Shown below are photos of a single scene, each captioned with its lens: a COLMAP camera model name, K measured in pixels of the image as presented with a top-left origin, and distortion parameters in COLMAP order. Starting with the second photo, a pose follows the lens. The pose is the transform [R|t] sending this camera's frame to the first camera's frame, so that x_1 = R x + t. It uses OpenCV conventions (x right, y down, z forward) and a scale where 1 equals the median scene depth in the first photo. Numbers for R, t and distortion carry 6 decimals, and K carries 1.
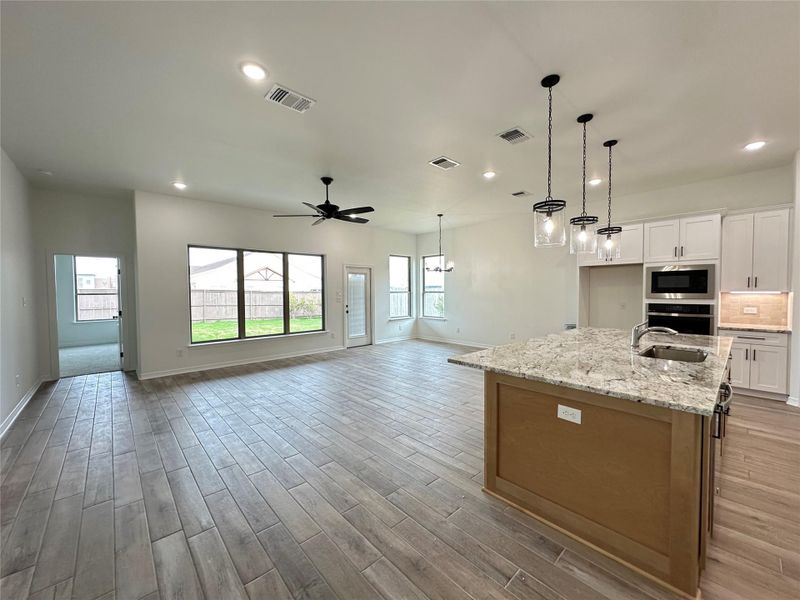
lens RADIAL K [[318.8, 0, 398.1], [0, 318.8, 299.4], [0, 0, 1]] dist [-0.003028, 0.000199]
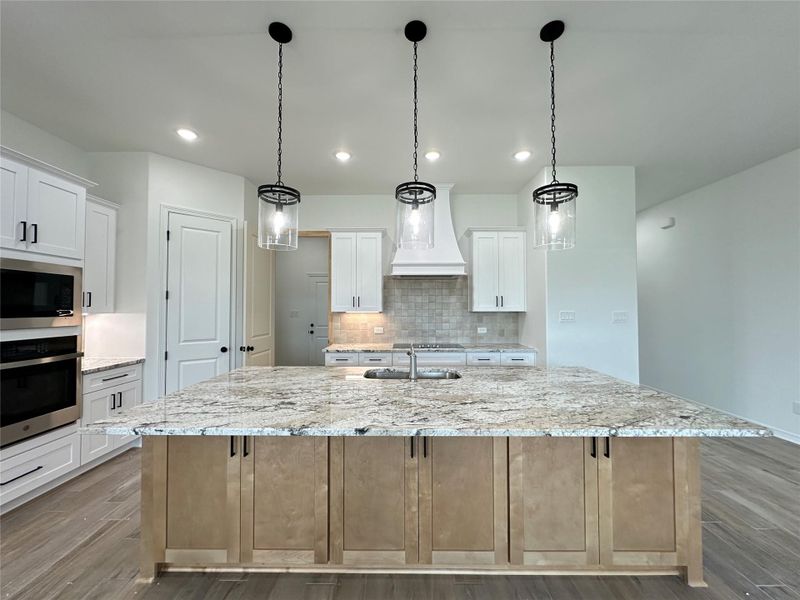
lens RADIAL K [[318.8, 0, 398.9], [0, 318.8, 299.6], [0, 0, 1]] dist [-0.003028, 0.000199]
pose [[-0.735450, 0.025261, 0.677108, 0.138036], [0.026667, 0.999610, -0.008327, -0.028684], [-0.677054, 0.011932, -0.735837, 1.000887]]
